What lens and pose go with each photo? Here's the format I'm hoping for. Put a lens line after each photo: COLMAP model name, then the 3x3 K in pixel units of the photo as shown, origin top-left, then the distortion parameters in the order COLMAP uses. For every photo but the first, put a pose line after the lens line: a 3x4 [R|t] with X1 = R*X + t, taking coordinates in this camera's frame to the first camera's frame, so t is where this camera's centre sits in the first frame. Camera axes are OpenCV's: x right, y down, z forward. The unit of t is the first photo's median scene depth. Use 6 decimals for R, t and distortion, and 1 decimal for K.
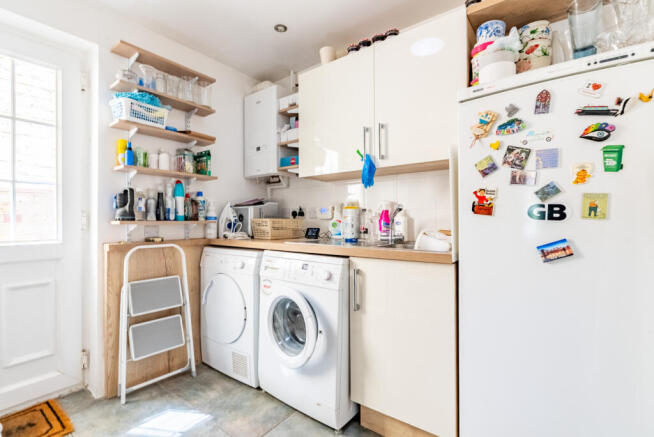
lens RADIAL K [[299.8, 0, 328.0], [0, 299.8, 218.5], [0, 0, 1]] dist [-0.015946, 0.002071]
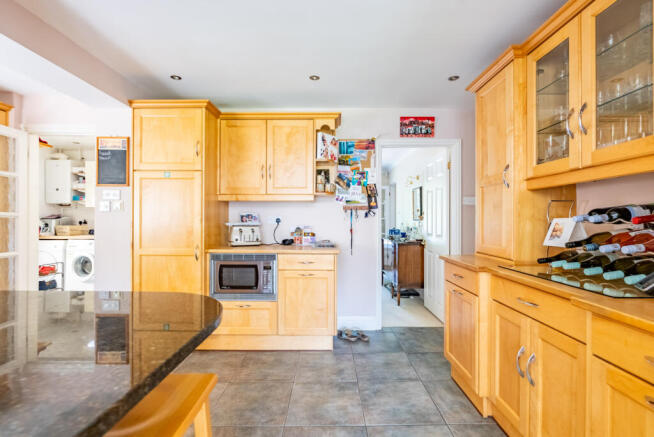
lens RADIAL K [[299.8, 0, 329.9], [0, 299.8, 217.1], [0, 0, 1]] dist [-0.015946, 0.002071]
pose [[0.788689, 0.006008, 0.614763, -0.018051], [-0.003668, 0.999980, -0.005068, -0.052945], [-0.614782, 0.001742, 0.788695, -1.706283]]
